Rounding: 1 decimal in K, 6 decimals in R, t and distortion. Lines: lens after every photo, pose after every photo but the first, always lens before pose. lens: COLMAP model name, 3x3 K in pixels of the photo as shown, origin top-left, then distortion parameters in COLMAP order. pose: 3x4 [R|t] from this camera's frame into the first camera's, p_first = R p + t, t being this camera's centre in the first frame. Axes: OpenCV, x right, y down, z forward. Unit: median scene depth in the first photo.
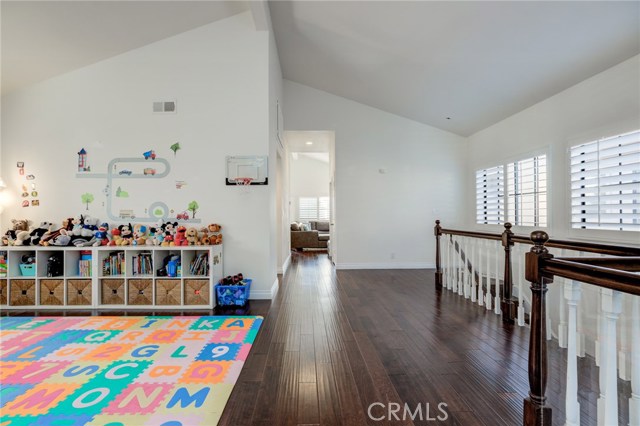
lens RADIAL K [[292.8, 0, 313.7], [0, 292.8, 212.1], [0, 0, 1]] dist [-0.010268, 0.005640]
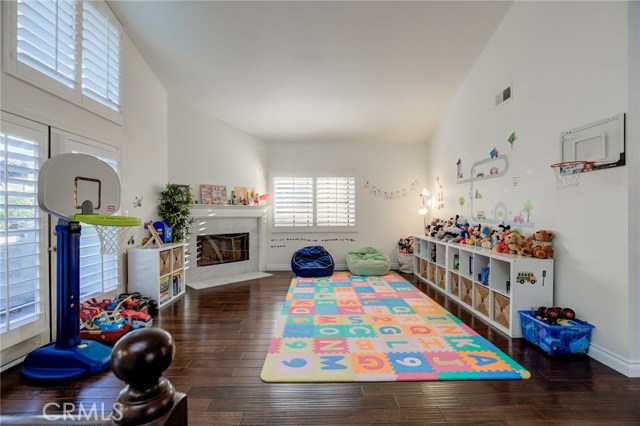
lens RADIAL K [[292.8, 0, 316.9], [0, 292.8, 210.1], [0, 0, 1]] dist [-0.010268, 0.005640]
pose [[-0.004110, -0.003170, -0.999987, 0.434193], [0.014019, 0.999897, -0.003227, -0.017910], [0.999893, -0.014032, -0.004065, 0.472994]]
